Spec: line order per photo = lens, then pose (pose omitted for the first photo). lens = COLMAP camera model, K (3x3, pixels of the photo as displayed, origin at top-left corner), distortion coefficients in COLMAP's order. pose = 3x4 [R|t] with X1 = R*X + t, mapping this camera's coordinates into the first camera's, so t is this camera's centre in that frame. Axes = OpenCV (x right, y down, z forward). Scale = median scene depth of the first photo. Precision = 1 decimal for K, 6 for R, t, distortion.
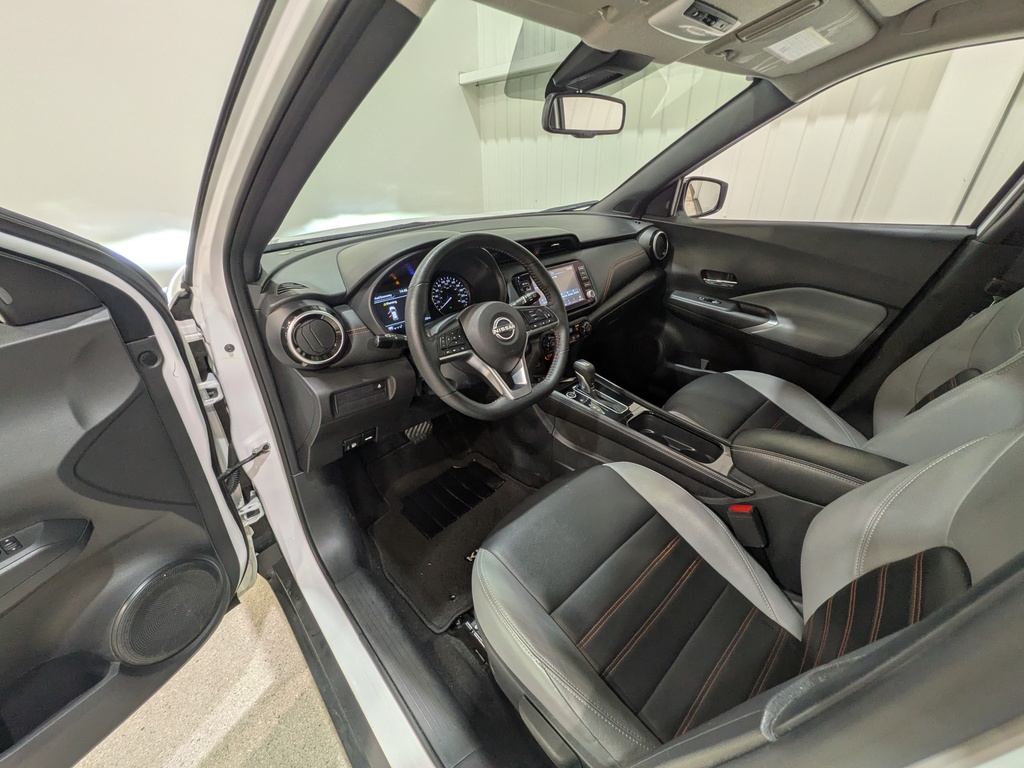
lens RADIAL K [[403.9, 0, 510.1], [0, 403.9, 384.7], [0, 0, 1]] dist [0.013548, -0.000164]
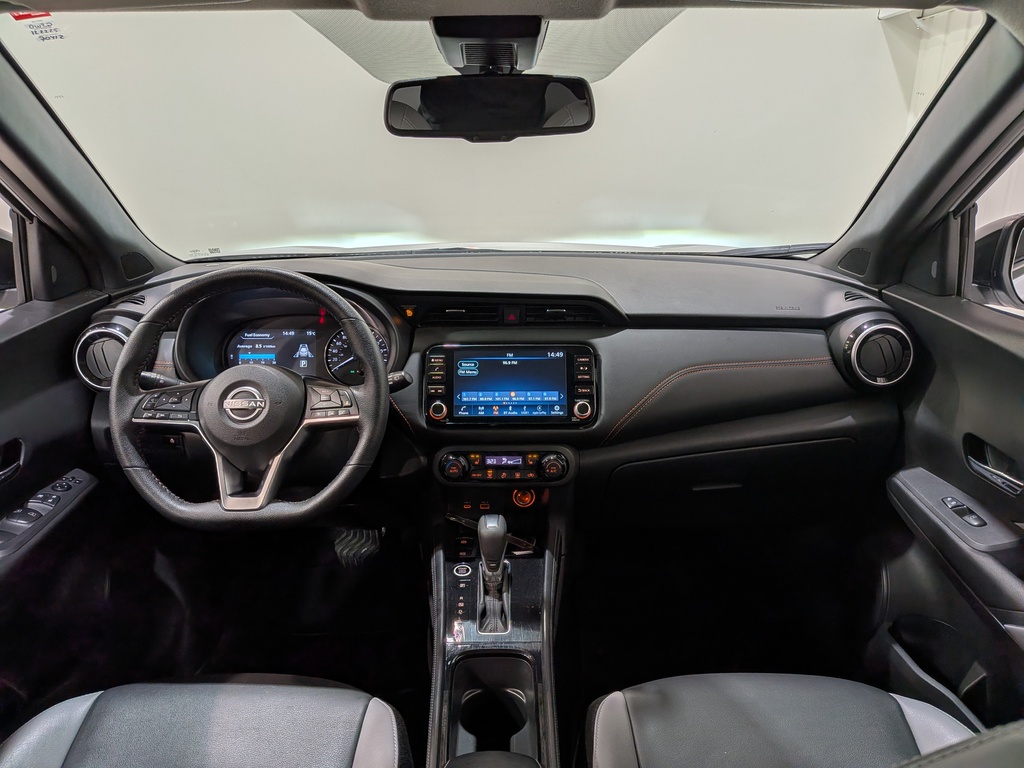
lens RADIAL K [[739.8, 0, 507.7], [0, 739.8, 404.7], [0, 0, 1]] dist [0.054505, -0.094568]
pose [[0.728344, 0.239913, -0.641839, 0.748637], [-0.337149, 0.940945, -0.030873, -0.166980], [0.596528, 0.238881, 0.766218, 0.200521]]
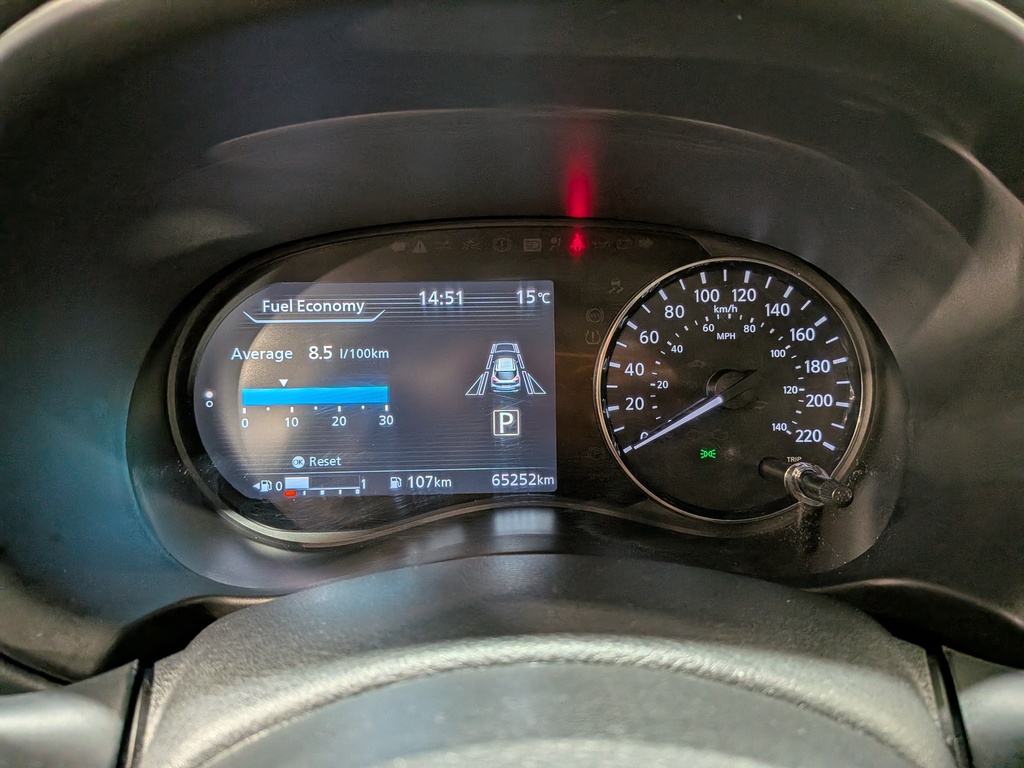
lens RADIAL K [[739.8, 0, 483.9], [0, 739.8, 384.8], [0, 0, 1]] dist [0.054505, -0.094568]
pose [[0.747503, 0.268470, -0.607588, -0.035153], [-0.327036, 0.944890, 0.015165, -0.170518], [0.578175, 0.187368, 0.794107, 0.627032]]
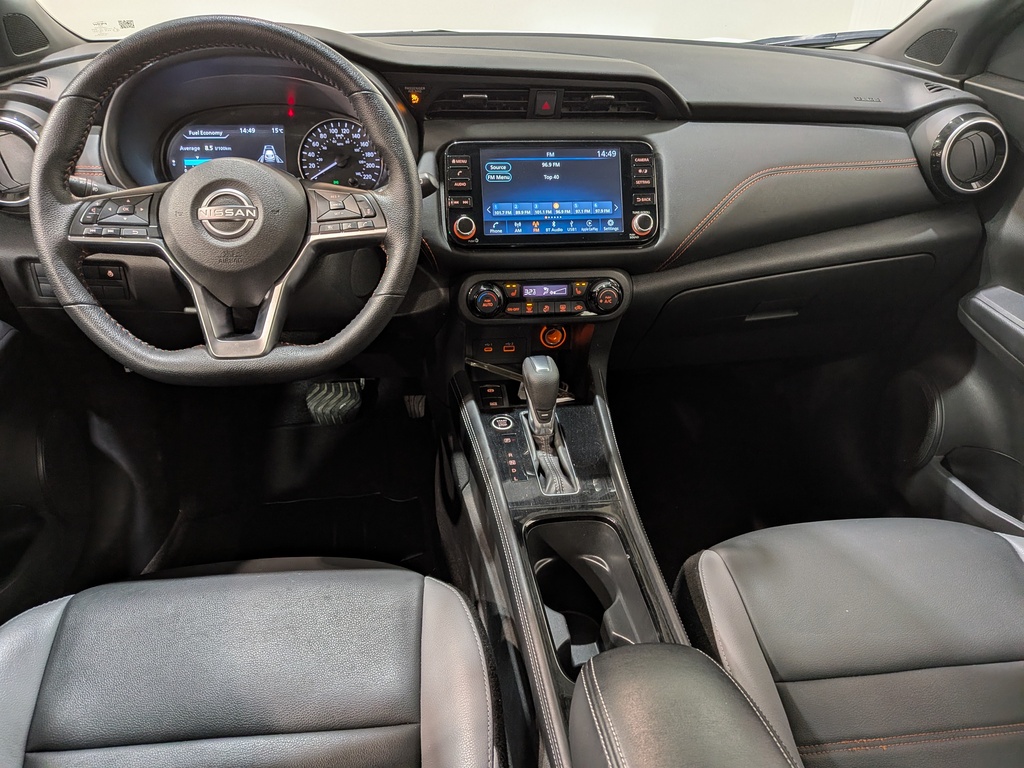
lens RADIAL K [[739.8, 0, 504.7], [0, 739.8, 404.3], [0, 0, 1]] dist [0.054505, -0.094568]
pose [[0.810306, 0.329075, -0.484886, 0.527260], [-0.314571, 0.942379, 0.113873, -0.087137], [0.494419, 0.060259, 0.867133, 0.256881]]
